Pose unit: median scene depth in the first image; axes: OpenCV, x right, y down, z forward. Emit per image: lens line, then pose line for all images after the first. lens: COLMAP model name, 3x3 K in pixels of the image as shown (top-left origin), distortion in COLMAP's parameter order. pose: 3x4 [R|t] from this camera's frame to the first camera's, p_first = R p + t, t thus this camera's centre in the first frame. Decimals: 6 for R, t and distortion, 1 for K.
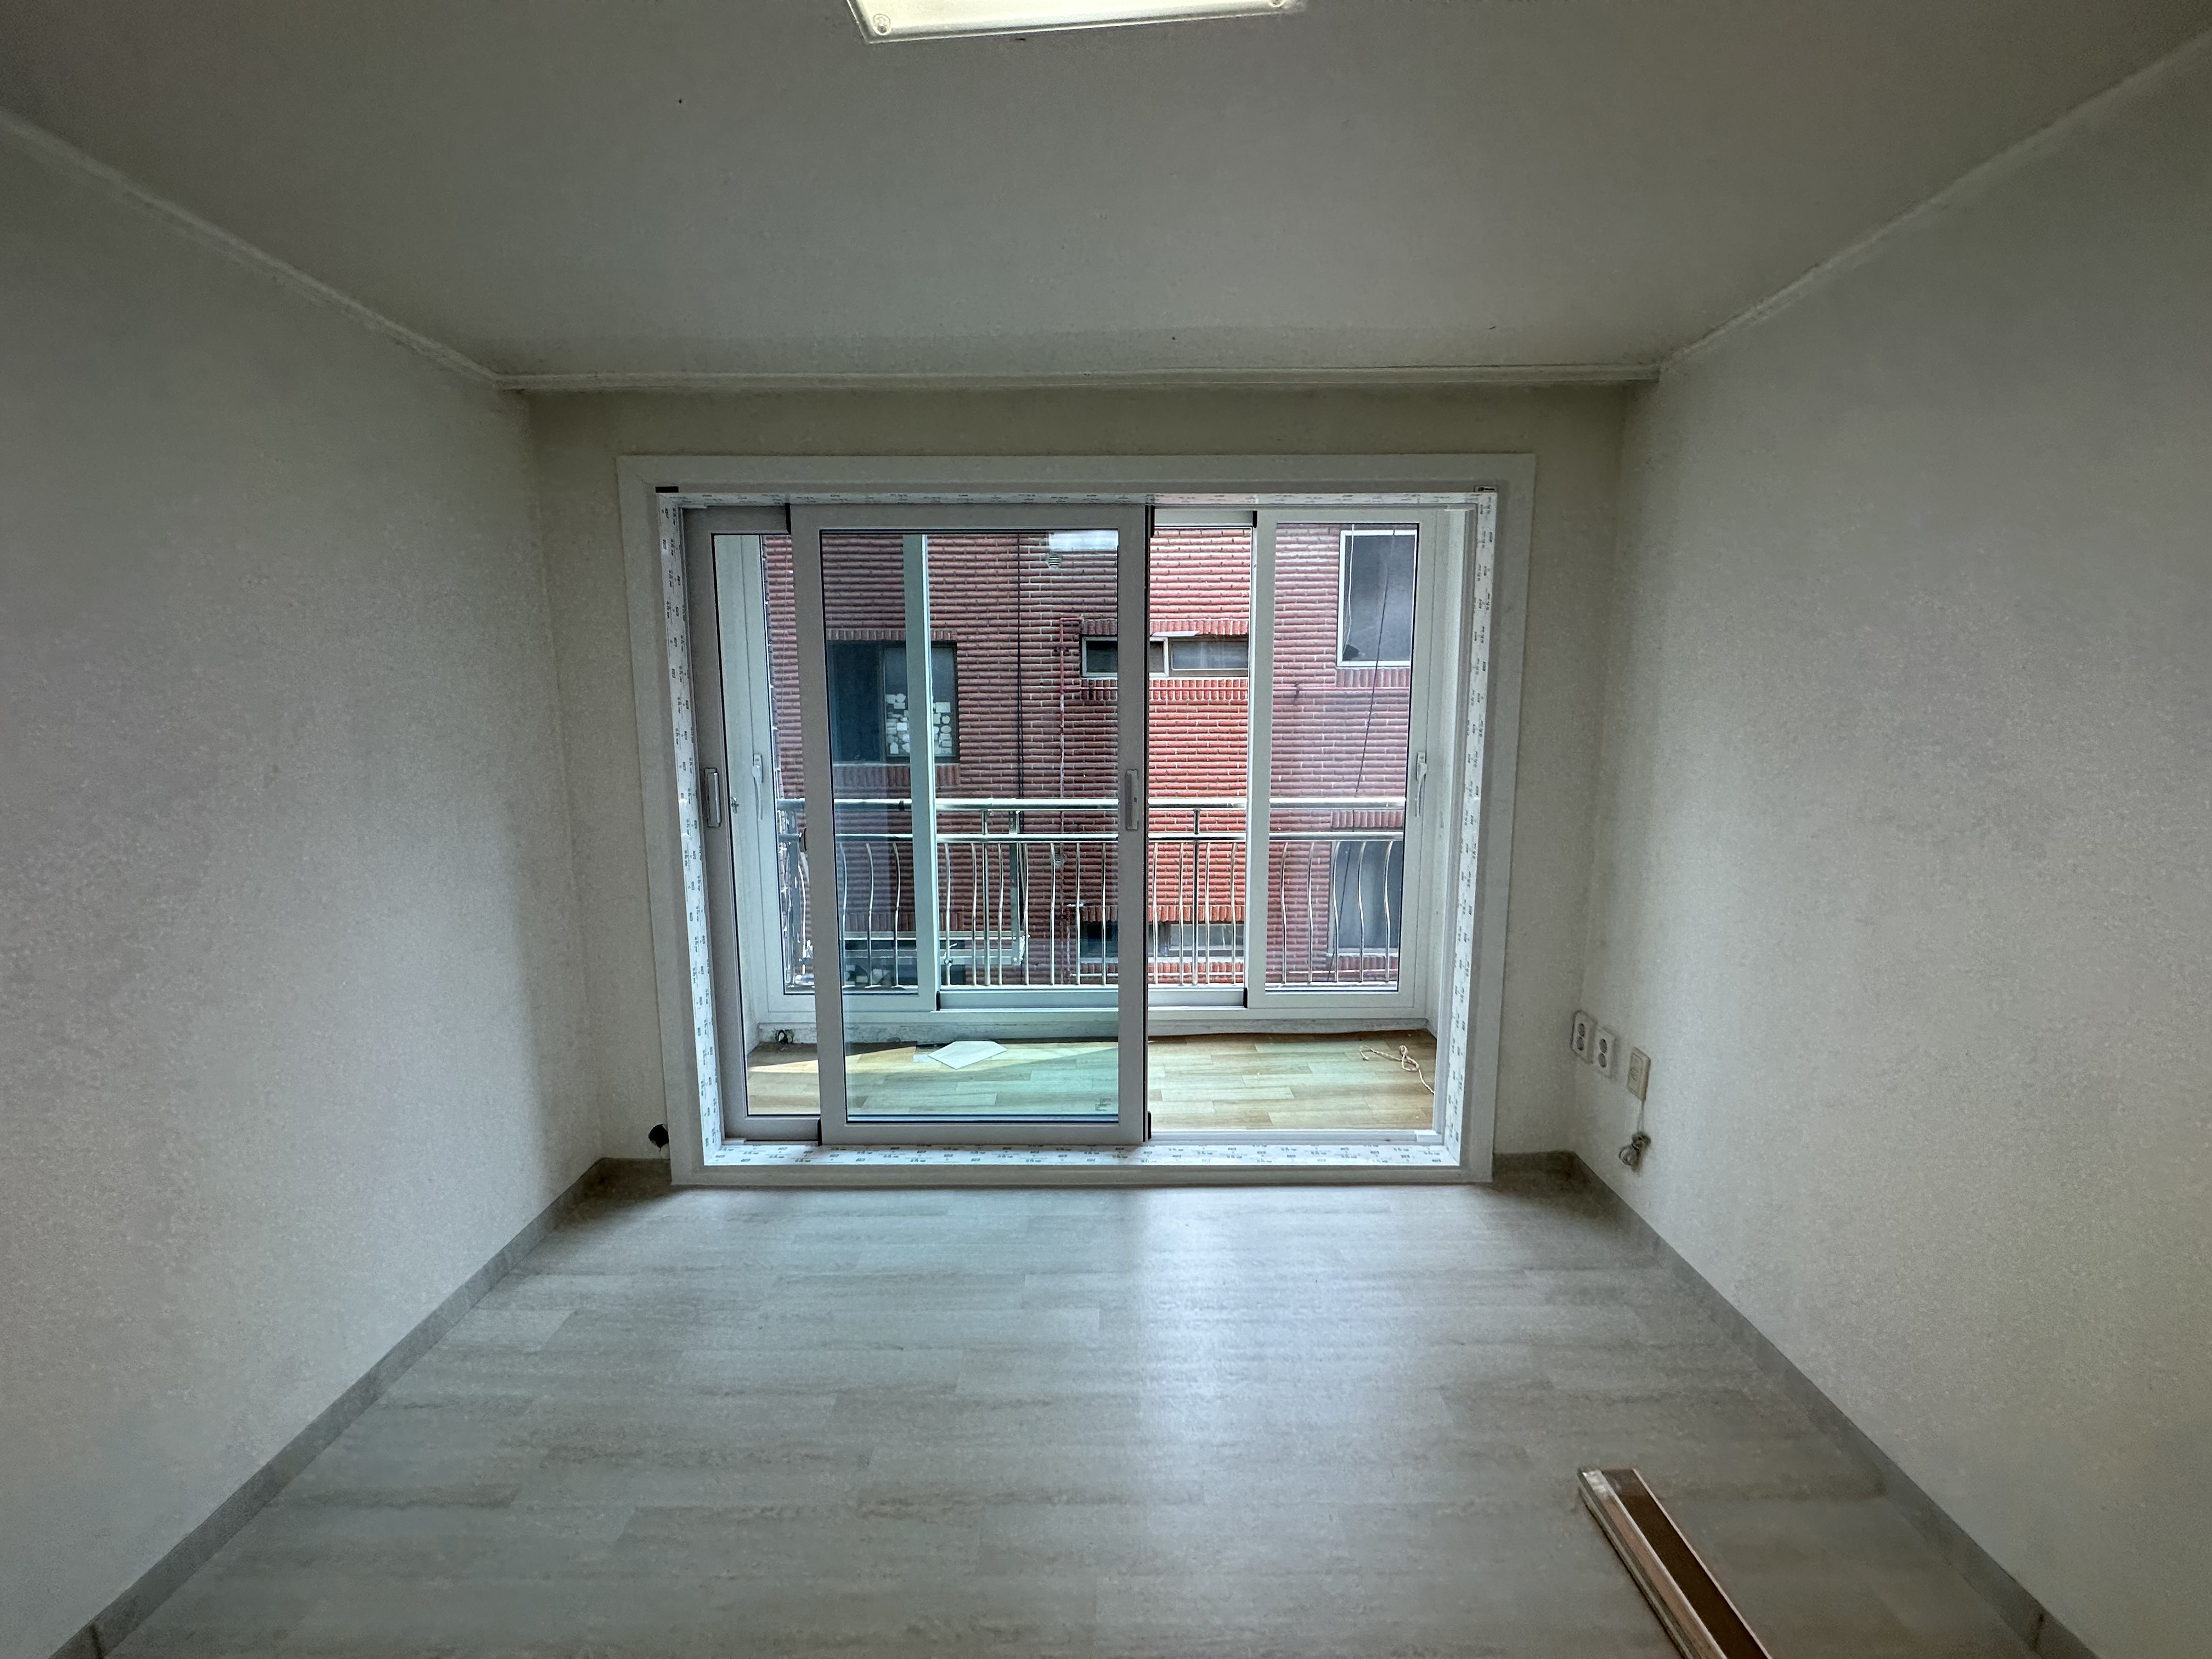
lens RADIAL K [[878.8, 0, 1106.5], [0, 878.8, 825.8], [0, 0, 1]] dist [-0.004424, 0.000026]
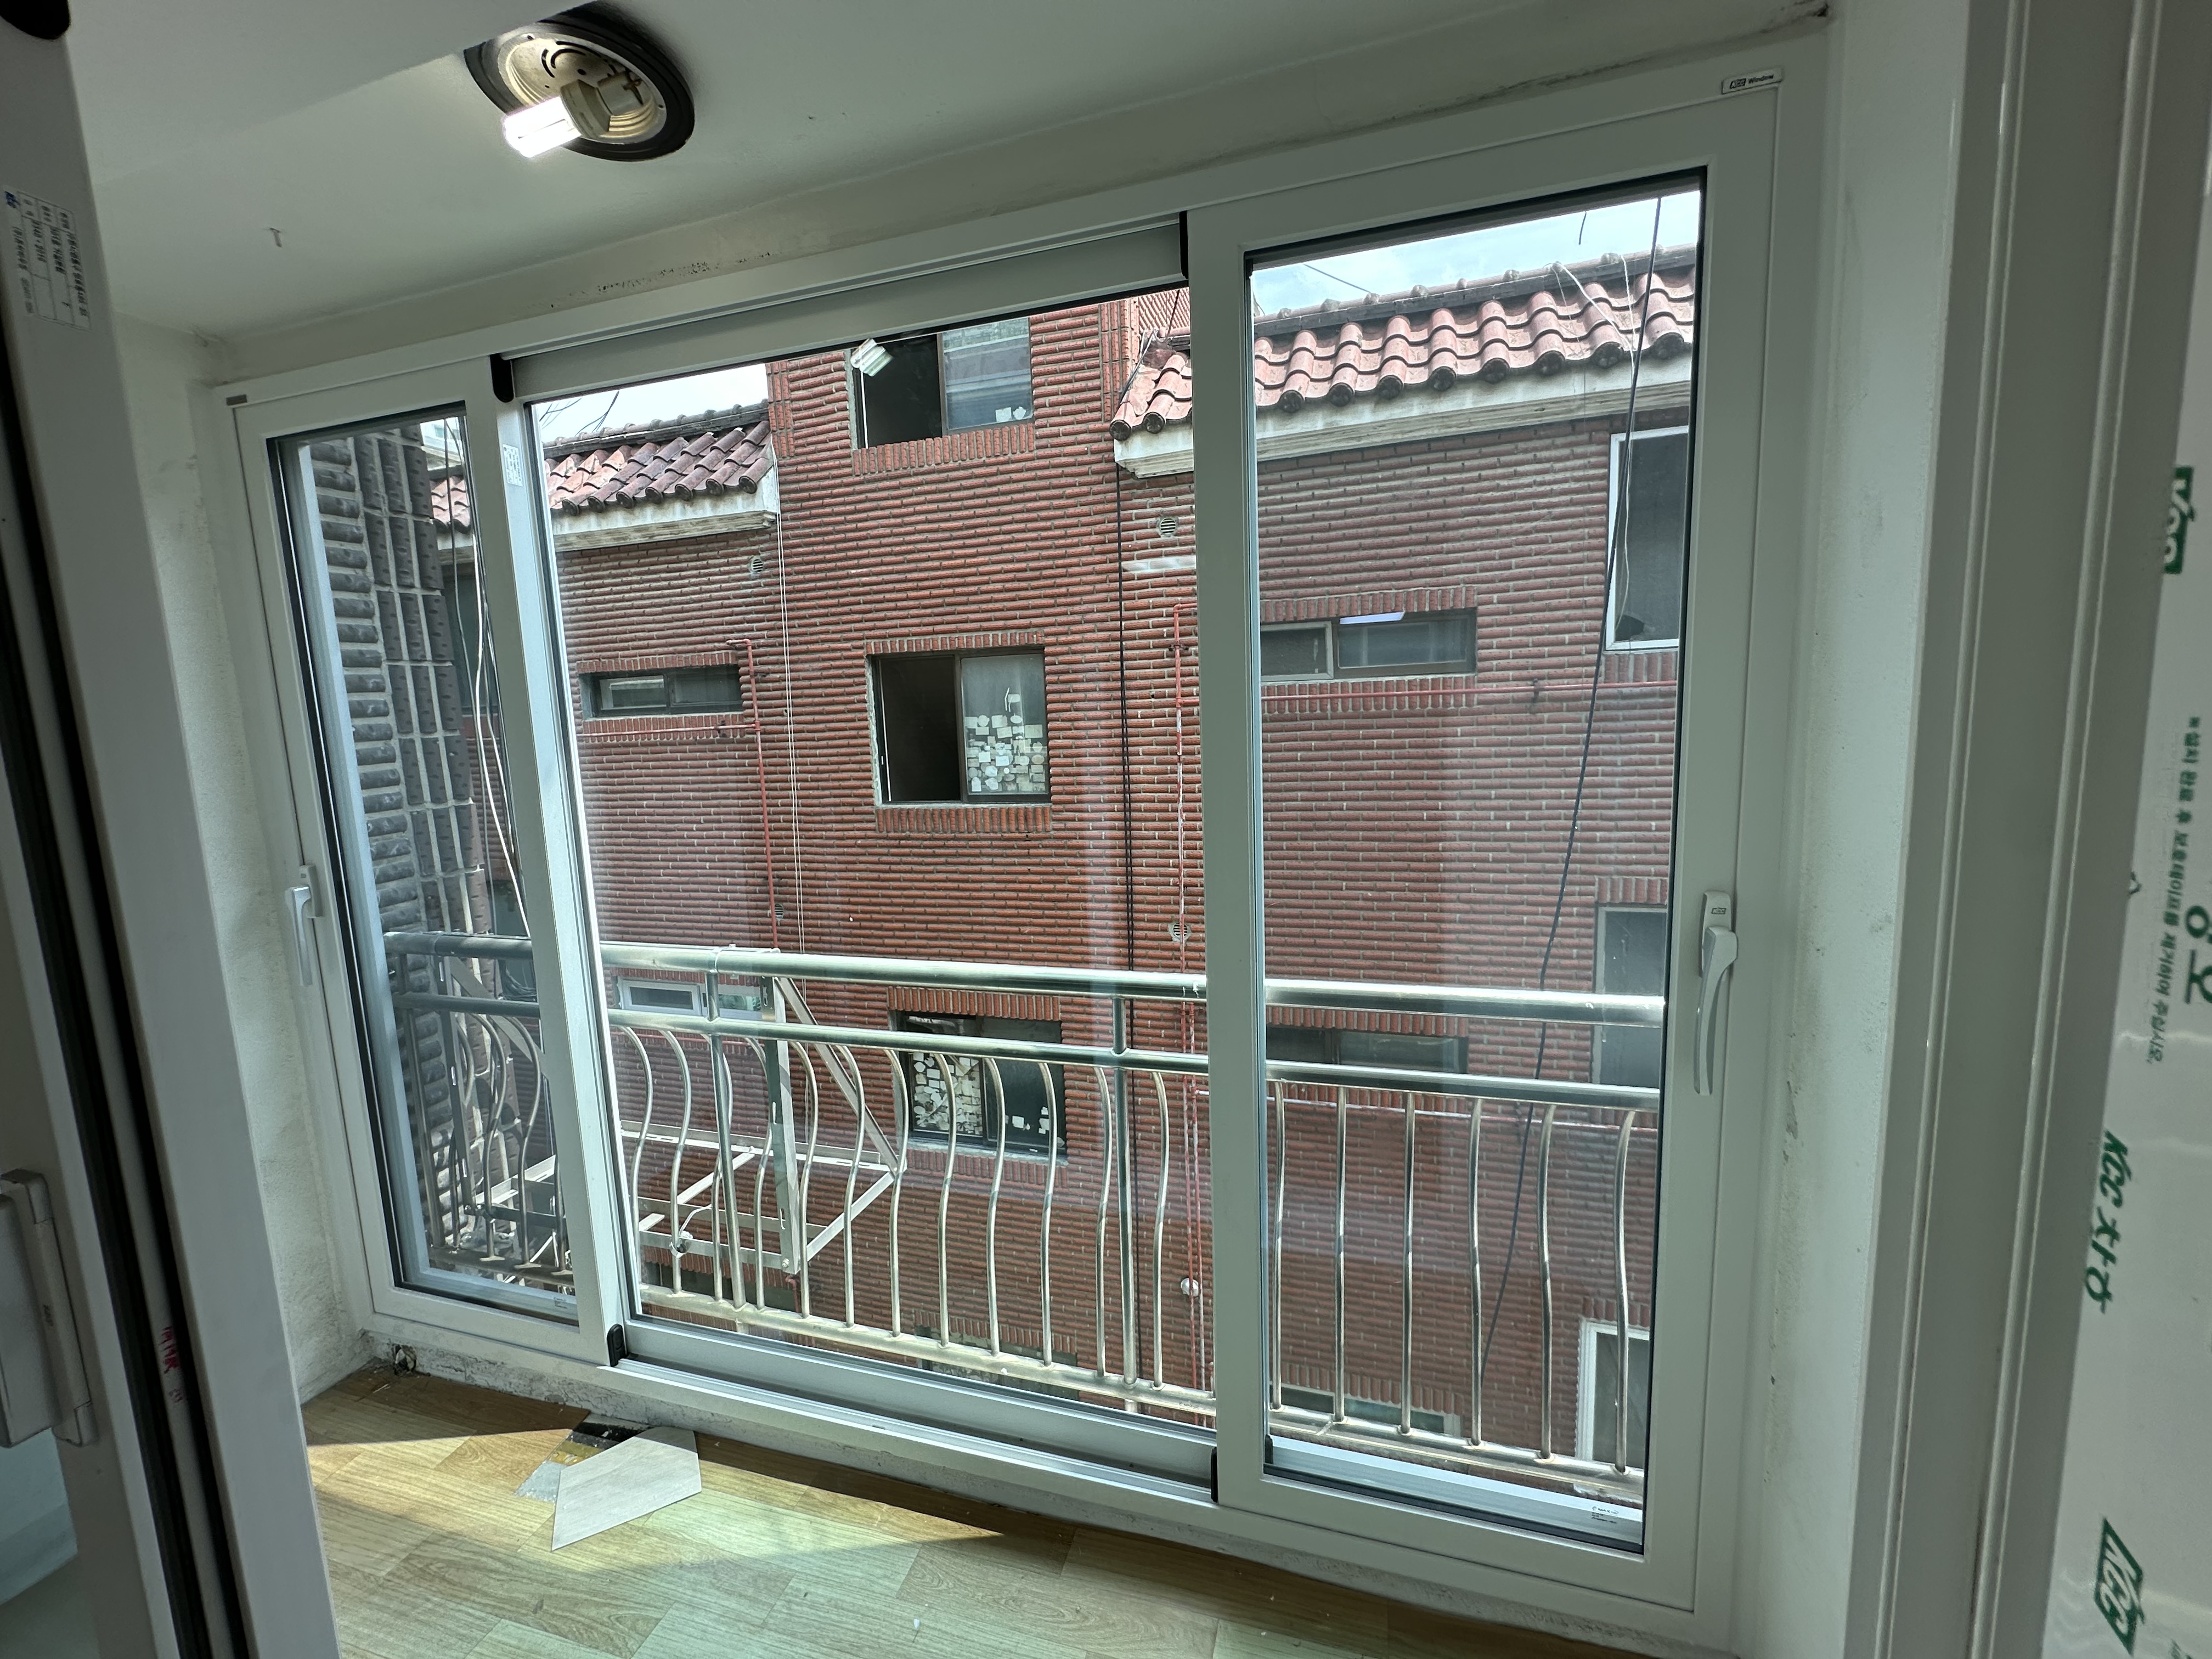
lens RADIAL K [[878.8, 0, 1106.5], [0, 878.8, 825.8], [0, 0, 1]] dist [-0.004424, 0.000026]
pose [[0.953174, 0.004466, -0.302391, 0.112374], [-0.006522, 0.999962, -0.005790, -0.048976], [0.302354, 0.007491, 0.953166, 0.290643]]
